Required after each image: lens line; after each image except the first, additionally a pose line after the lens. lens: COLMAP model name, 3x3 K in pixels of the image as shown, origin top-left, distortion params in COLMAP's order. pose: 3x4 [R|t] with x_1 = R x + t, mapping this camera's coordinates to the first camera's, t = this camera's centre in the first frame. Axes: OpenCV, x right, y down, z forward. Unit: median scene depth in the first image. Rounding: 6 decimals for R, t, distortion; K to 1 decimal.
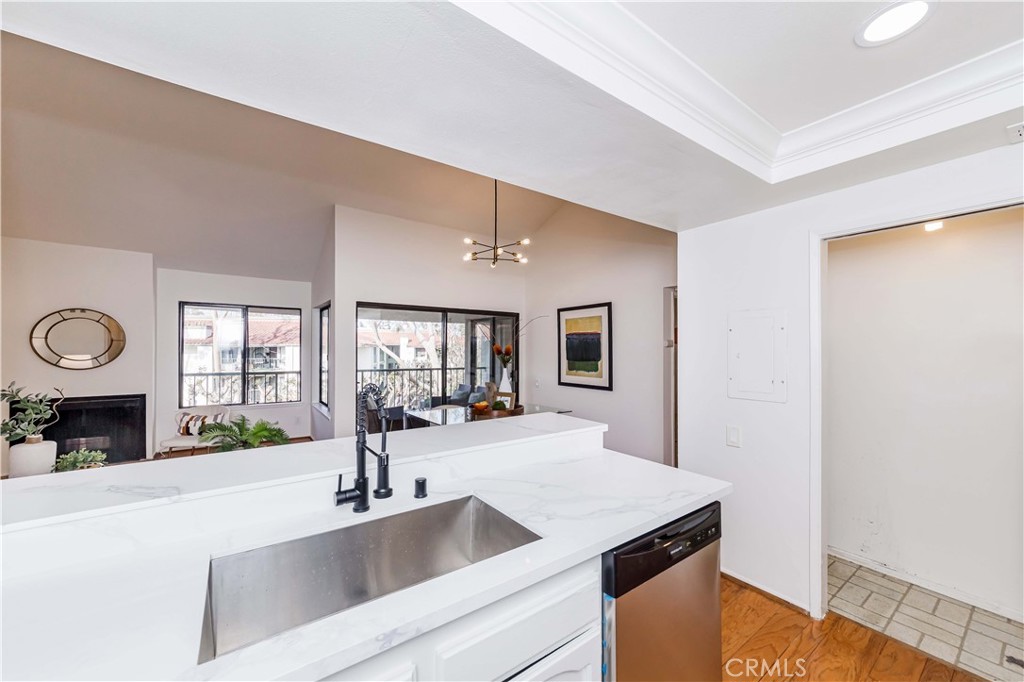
lens RADIAL K [[367.3, 0, 512.7], [0, 367.3, 340.2], [0, 0, 1]] dist [-0.002342, 0.000965]
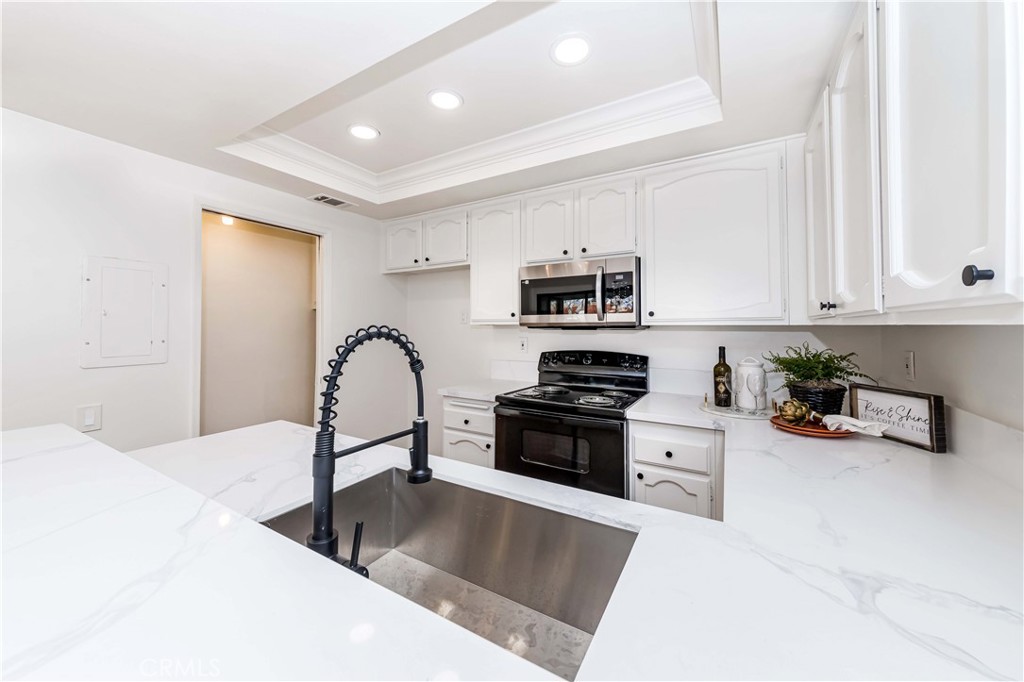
lens RADIAL K [[367.3, 0, 514.6], [0, 367.3, 320.2], [0, 0, 1]] dist [-0.002342, 0.000965]
pose [[-0.407870, 0.015322, 0.912911, -0.232040], [-0.021082, 0.999435, -0.026193, 0.027014], [-0.912797, -0.029929, -0.407316, 0.243411]]
